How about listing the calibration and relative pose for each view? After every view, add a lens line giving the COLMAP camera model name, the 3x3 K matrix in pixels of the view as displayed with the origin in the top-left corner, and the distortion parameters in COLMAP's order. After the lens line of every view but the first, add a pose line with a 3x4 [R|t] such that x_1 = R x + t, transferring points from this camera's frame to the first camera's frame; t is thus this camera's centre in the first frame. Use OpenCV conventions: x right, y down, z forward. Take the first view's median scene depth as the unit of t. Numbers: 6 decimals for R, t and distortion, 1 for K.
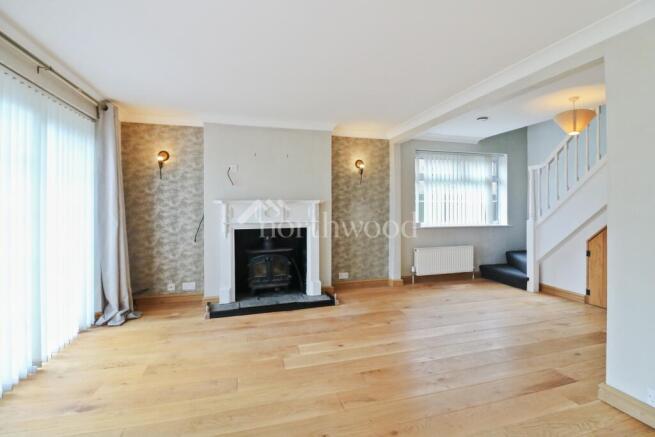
lens RADIAL K [[312.1, 0, 329.3], [0, 312.1, 207.4], [0, 0, 1]] dist [0.001864, -0.000072]
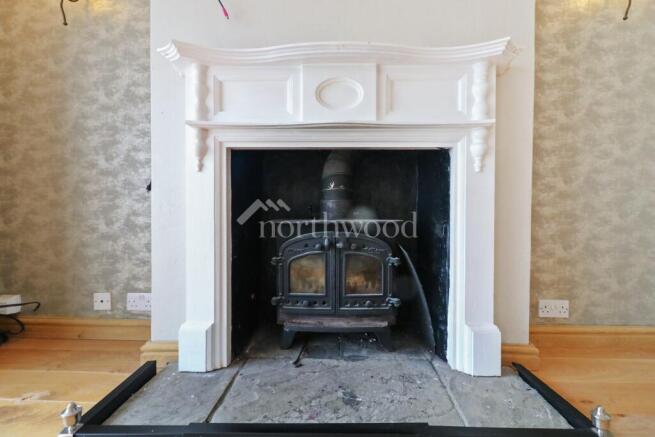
lens RADIAL K [[312.1, 0, 329.3], [0, 312.1, 207.4], [0, 0, 1]] dist [0.001864, -0.000072]
pose [[0.948309, 0.004798, -0.317312, -0.090636], [-0.007943, 0.999931, -0.008617, 0.129721], [0.317248, 0.010692, 0.948282, 0.685256]]
